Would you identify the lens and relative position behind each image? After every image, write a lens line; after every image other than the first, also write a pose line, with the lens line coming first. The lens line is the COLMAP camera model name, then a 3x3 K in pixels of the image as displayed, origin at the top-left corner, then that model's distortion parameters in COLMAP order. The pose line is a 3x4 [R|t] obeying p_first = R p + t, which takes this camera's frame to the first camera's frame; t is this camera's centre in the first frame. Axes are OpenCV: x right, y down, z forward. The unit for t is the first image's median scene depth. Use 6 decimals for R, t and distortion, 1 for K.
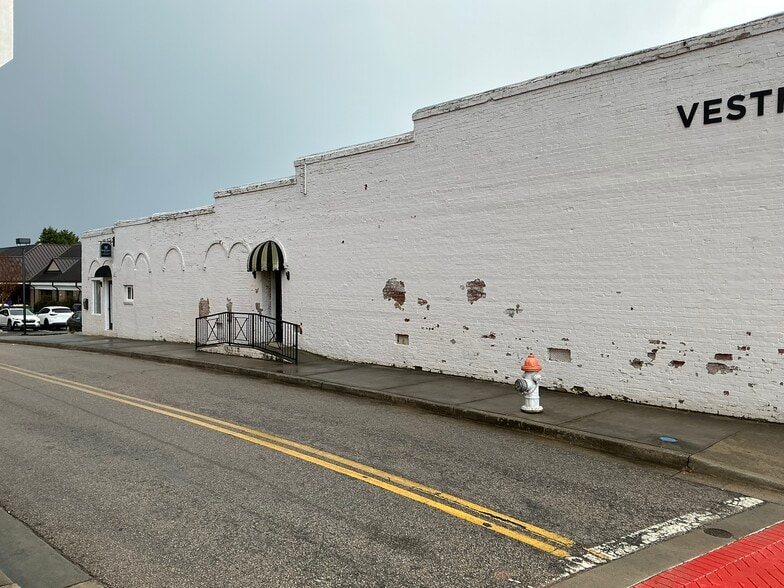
lens RADIAL K [[650.6, 0, 389.6], [0, 650.6, 295.8], [0, 0, 1]] dist [0.128653, -0.244965]
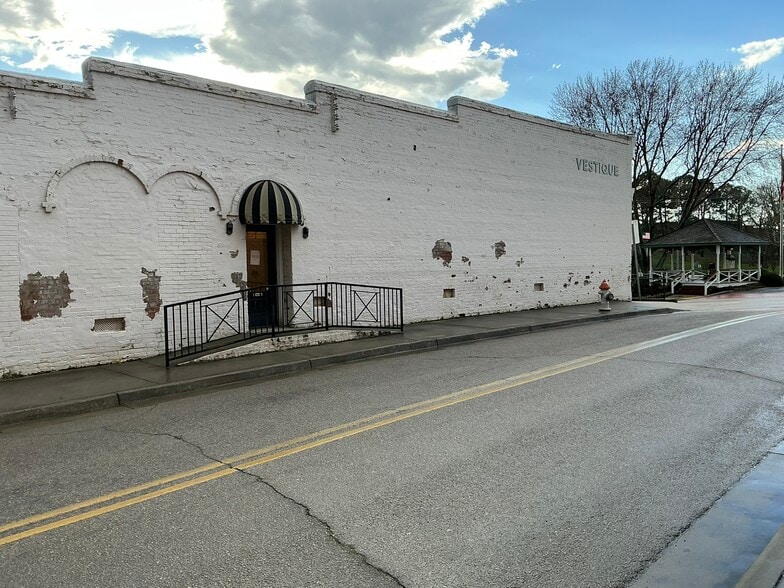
lens RADIAL K [[650.6, 0, 389.6], [0, 650.6, 295.8], [0, 0, 1]] dist [0.128653, -0.244965]
pose [[-0.021504, -0.049632, 0.998536, -1.113276], [0.041582, 0.997858, 0.050494, 0.009515], [-0.998904, 0.042607, -0.019394, 1.124187]]
